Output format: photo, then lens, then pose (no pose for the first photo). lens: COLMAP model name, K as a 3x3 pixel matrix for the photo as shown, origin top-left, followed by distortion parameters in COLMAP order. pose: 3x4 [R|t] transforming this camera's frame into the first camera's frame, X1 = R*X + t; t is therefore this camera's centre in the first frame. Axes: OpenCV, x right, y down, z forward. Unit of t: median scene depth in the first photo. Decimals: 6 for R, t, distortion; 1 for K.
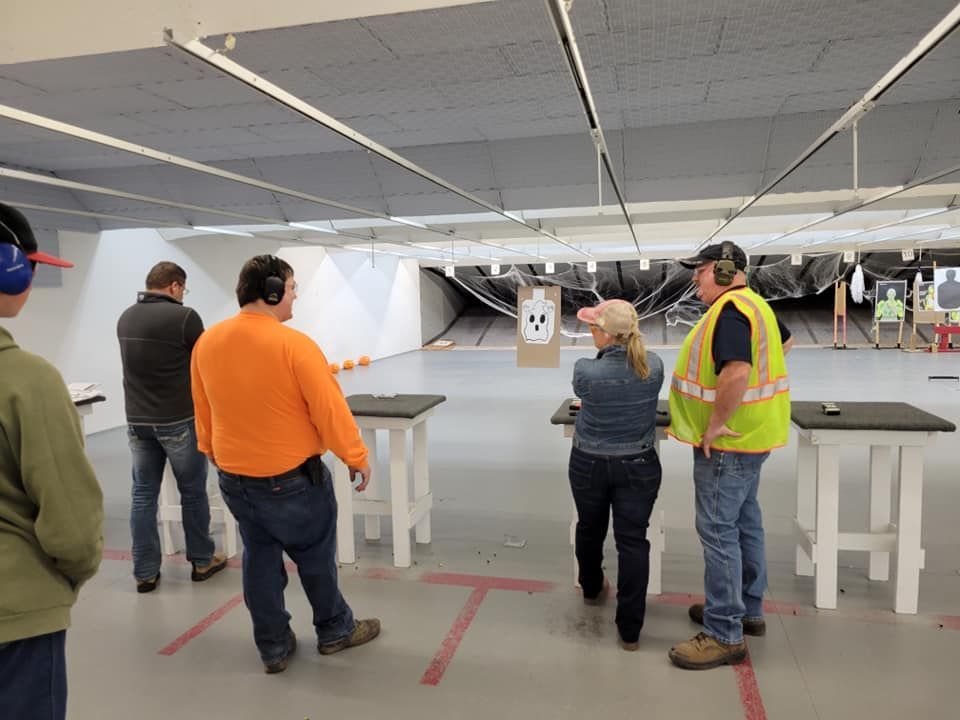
lens RADIAL K [[666.5, 0, 479.2], [0, 666.5, 361.0], [0, 0, 1]] dist [0.049698, -0.016419]
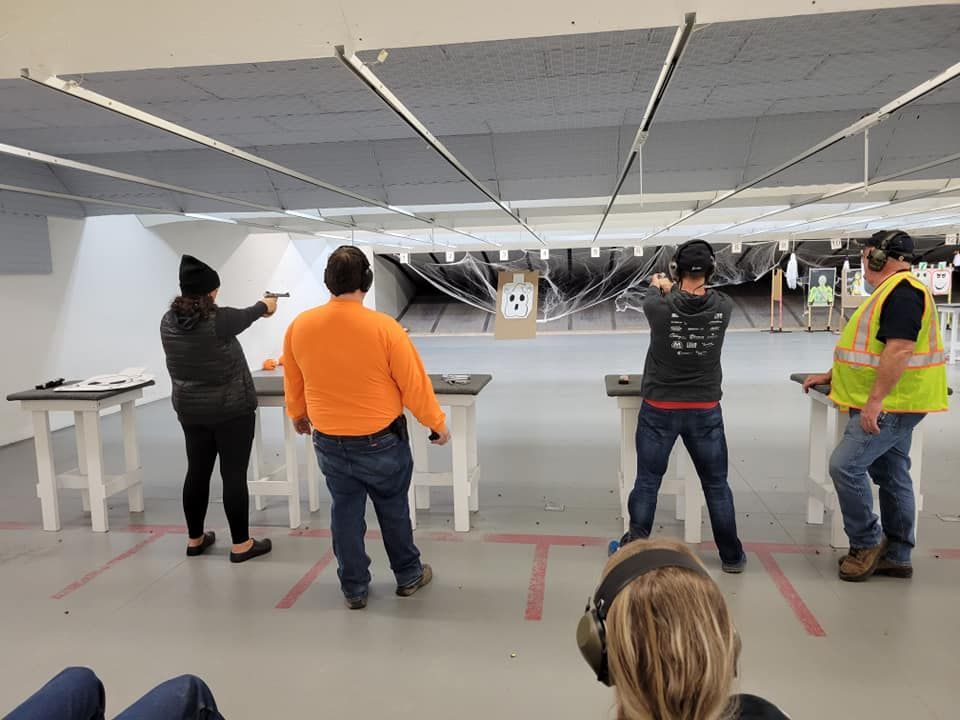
lens RADIAL K [[666.5, 0, 477.9], [0, 666.5, 366.8], [0, 0, 1]] dist [0.049698, -0.016419]
pose [[0.995393, -0.013410, 0.094936, -0.113941], [0.010768, 0.999542, 0.028284, 0.005567], [-0.095272, -0.027132, 0.995081, -0.050991]]
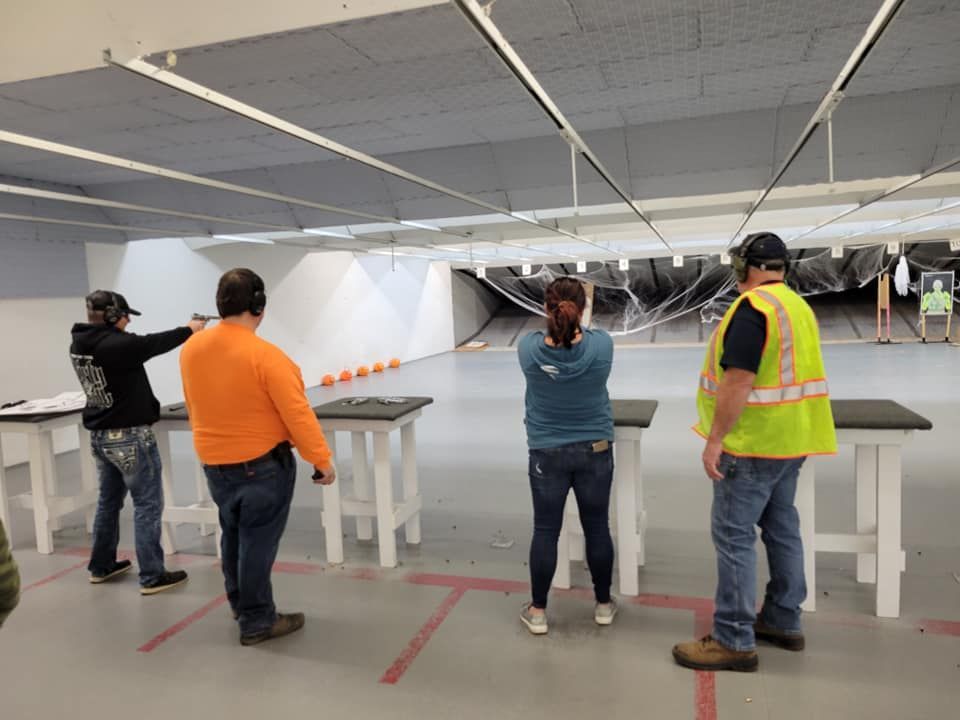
lens RADIAL K [[666.5, 0, 482.1], [0, 666.5, 363.2], [0, 0, 1]] dist [0.049698, -0.016419]
pose [[0.998086, -0.014233, -0.060181, 0.056755], [0.014379, 0.999895, 0.001990, -0.000939], [0.060147, -0.002851, 0.998185, -0.001841]]
